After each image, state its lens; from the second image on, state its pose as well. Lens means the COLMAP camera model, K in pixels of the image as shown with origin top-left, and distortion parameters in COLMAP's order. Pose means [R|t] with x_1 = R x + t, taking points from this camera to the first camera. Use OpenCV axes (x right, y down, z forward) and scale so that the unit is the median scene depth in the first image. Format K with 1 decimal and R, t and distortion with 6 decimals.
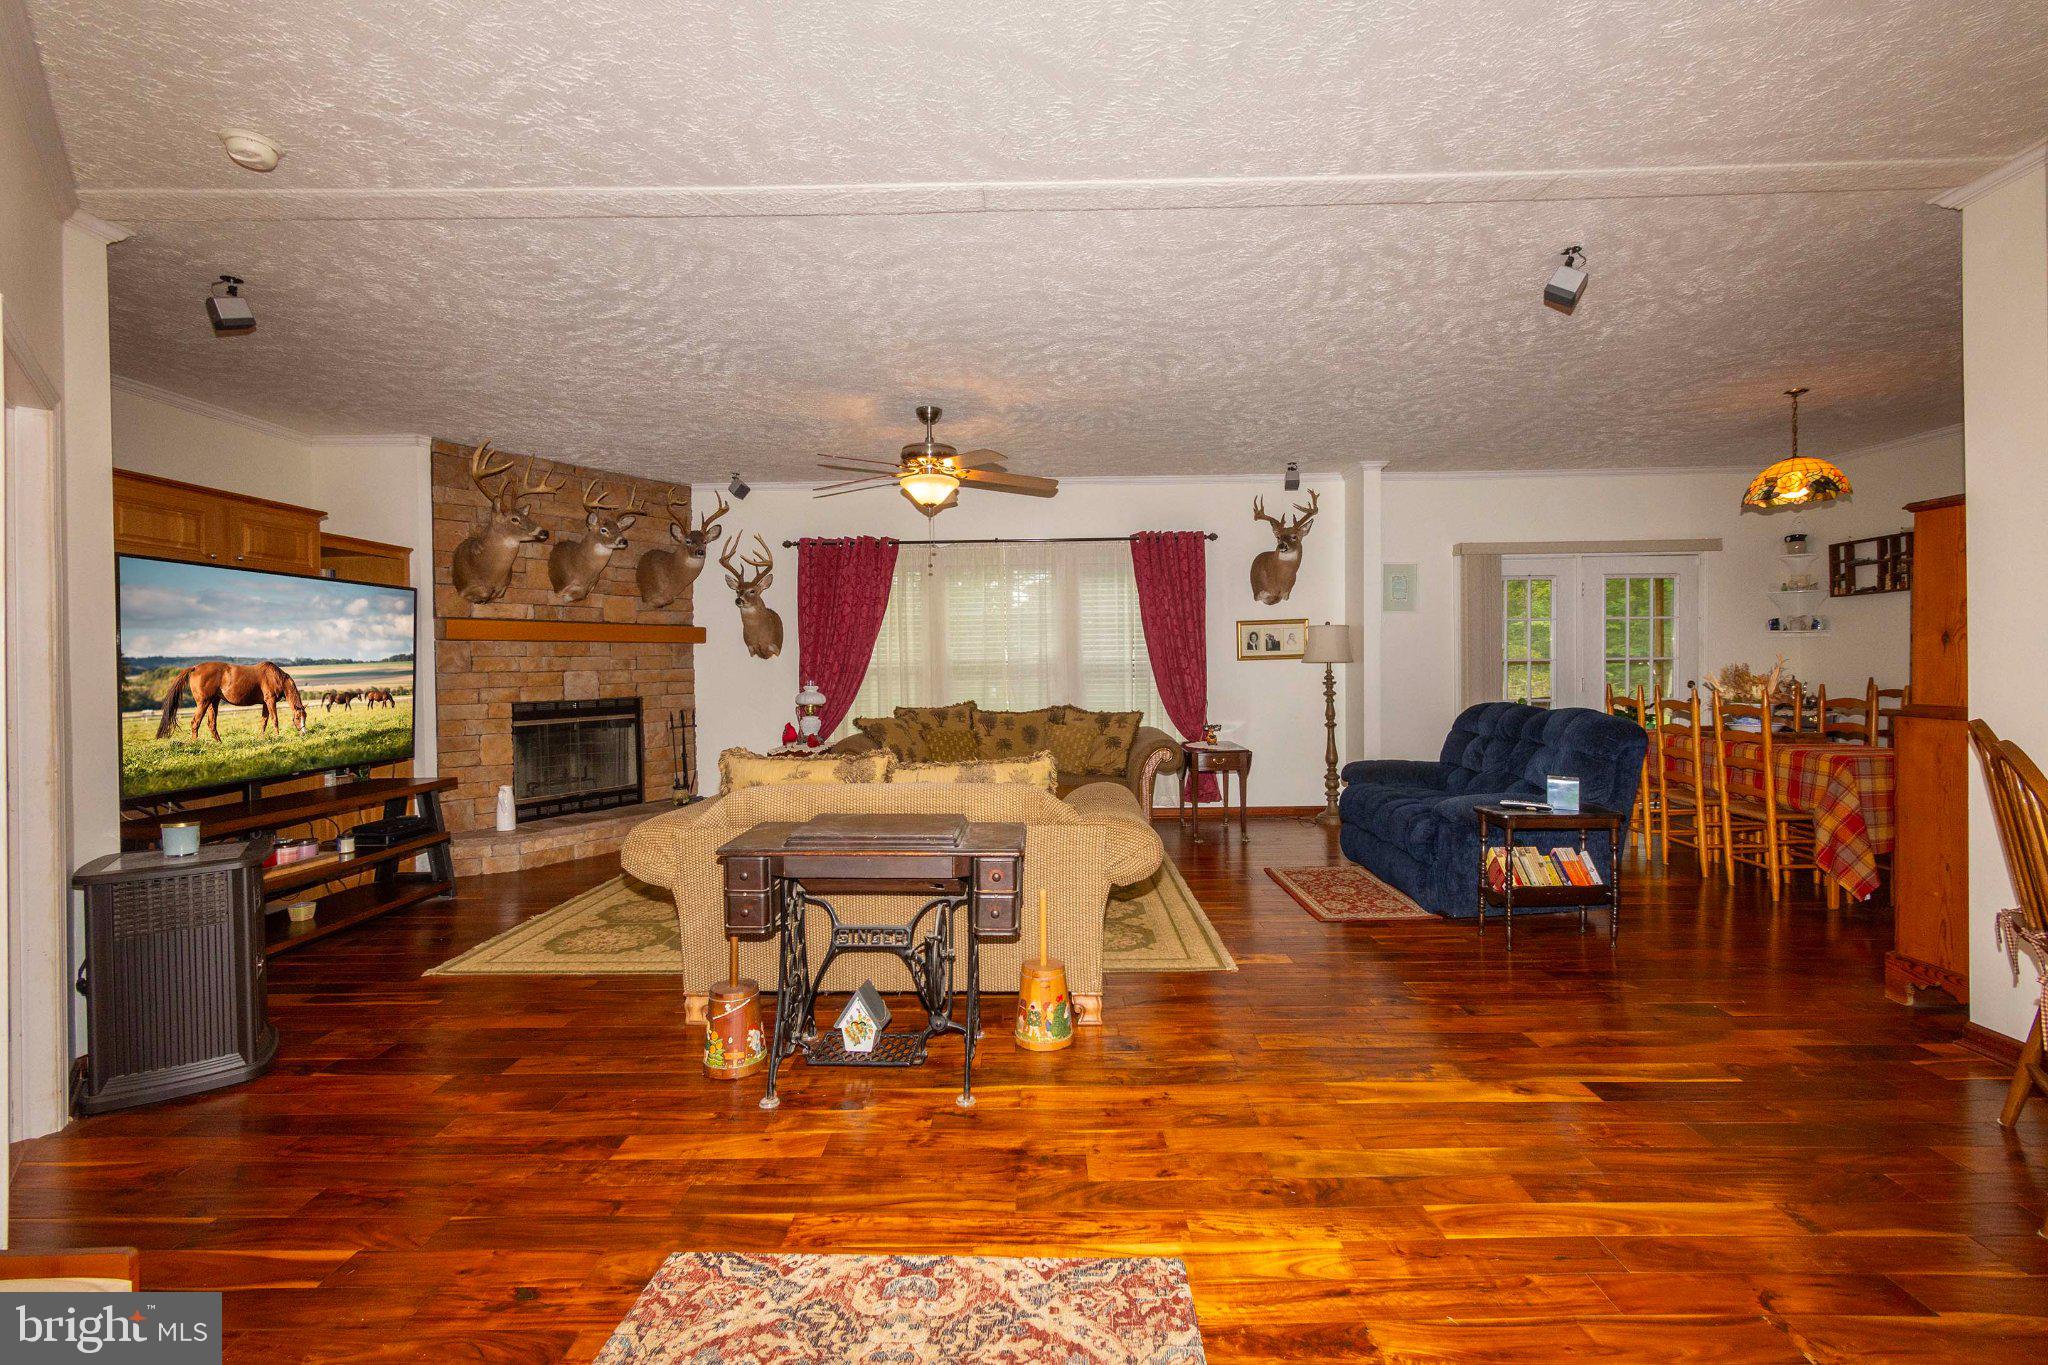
lens RADIAL K [[903.2, 0, 1026.4], [0, 903.2, 678.5], [0, 0, 1]] dist [-0.000132, -0.000117]
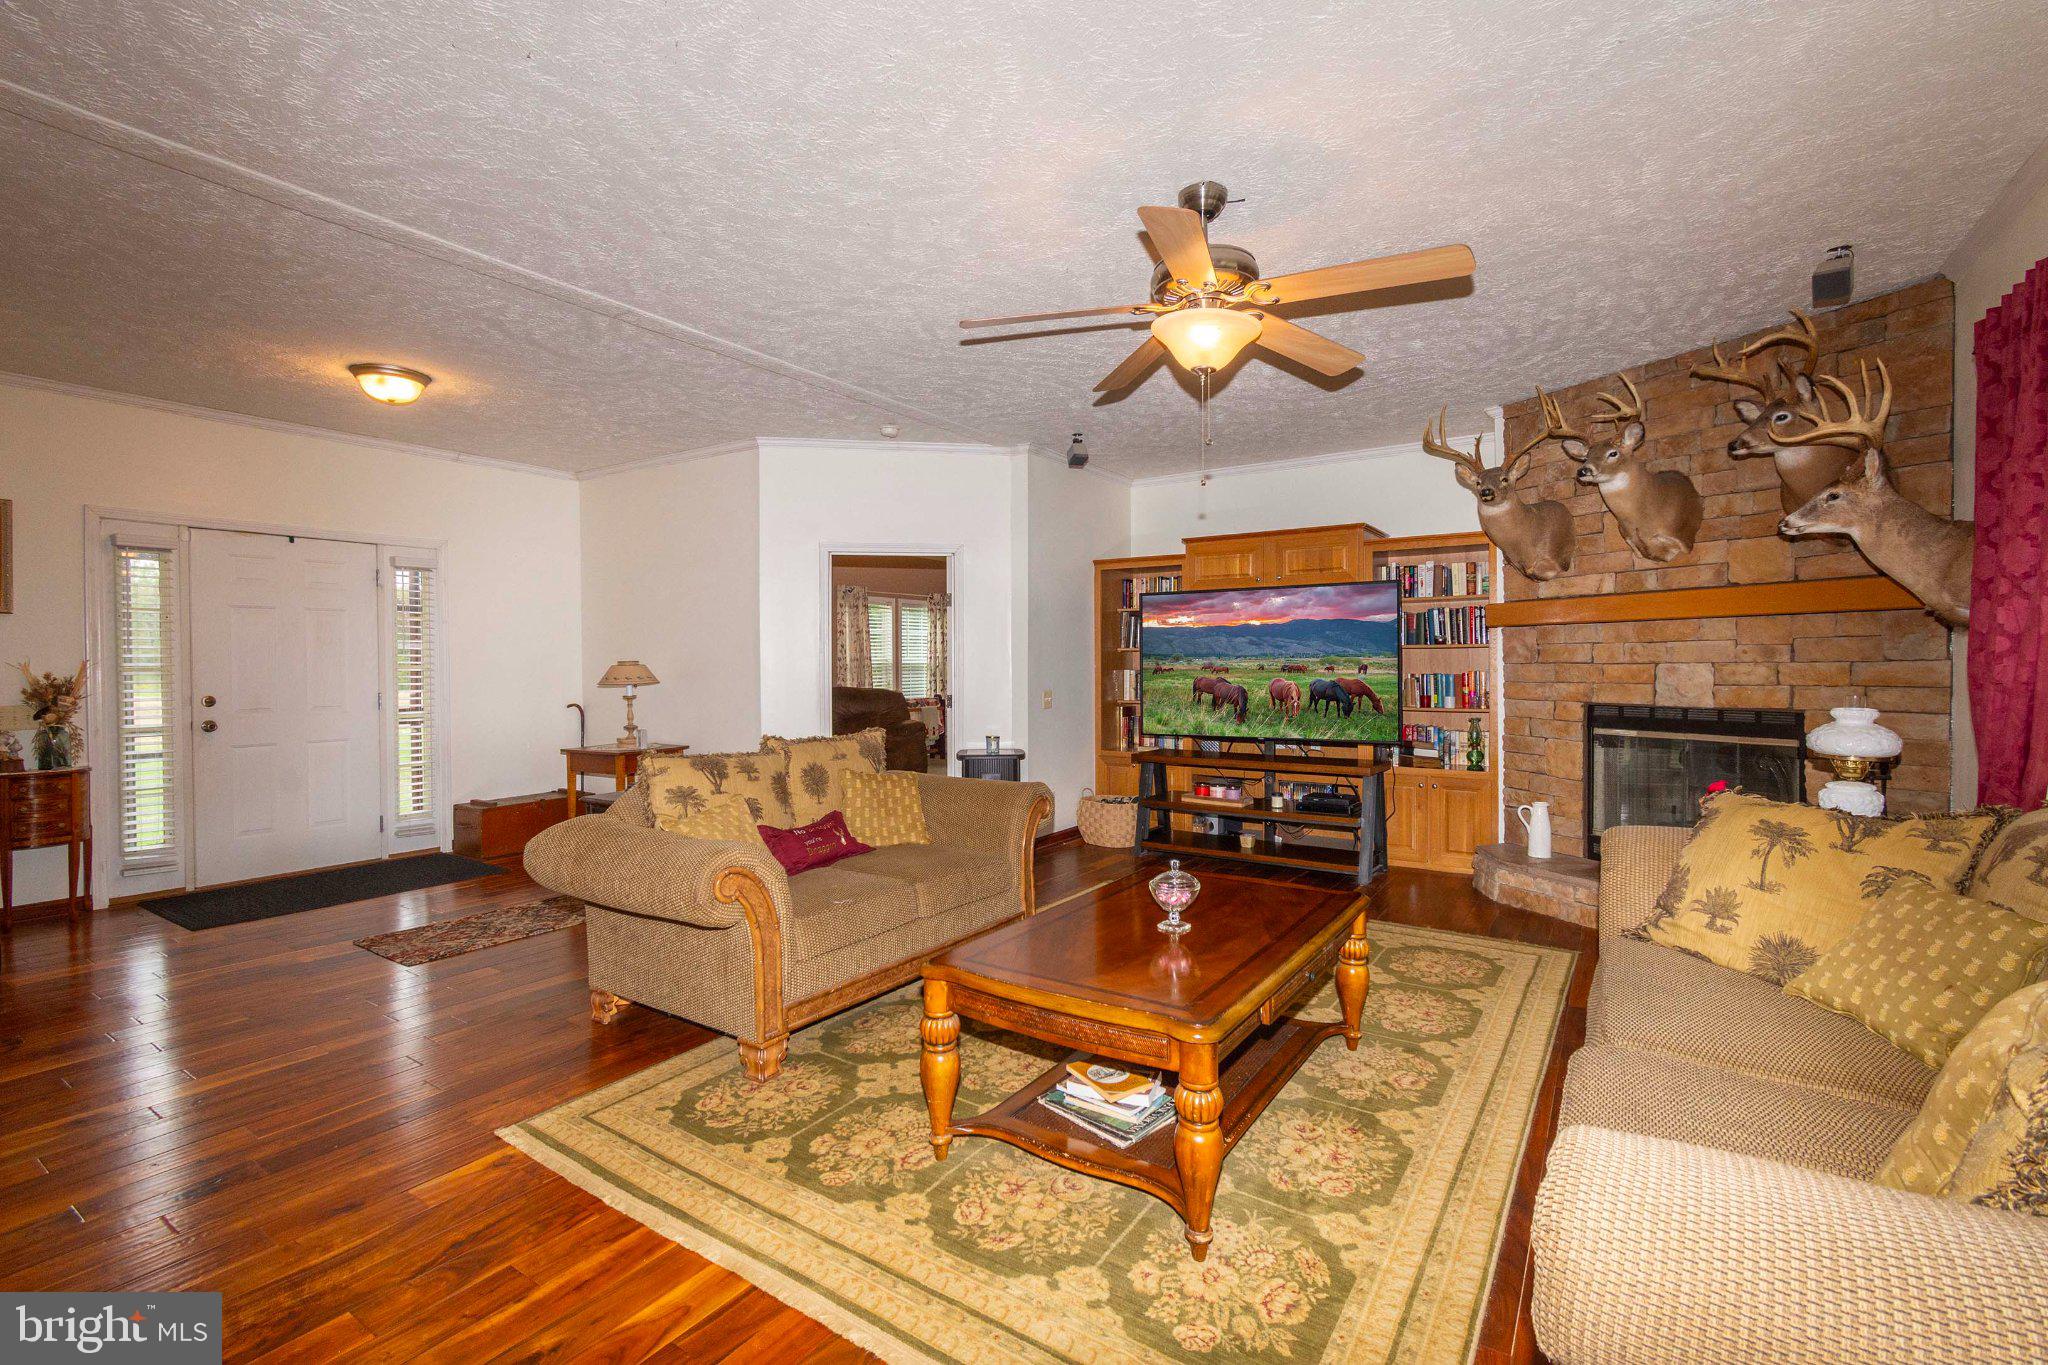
lens RADIAL K [[903.2, 0, 1024.3], [0, 903.2, 674.0], [0, 0, 1]] dist [-0.000132, -0.000117]
pose [[-0.541848, 0.025944, -0.840076, 0.347617], [0.004125, 0.999594, 0.028210, -0.022232], [0.840467, 0.011820, -0.541734, 1.016133]]
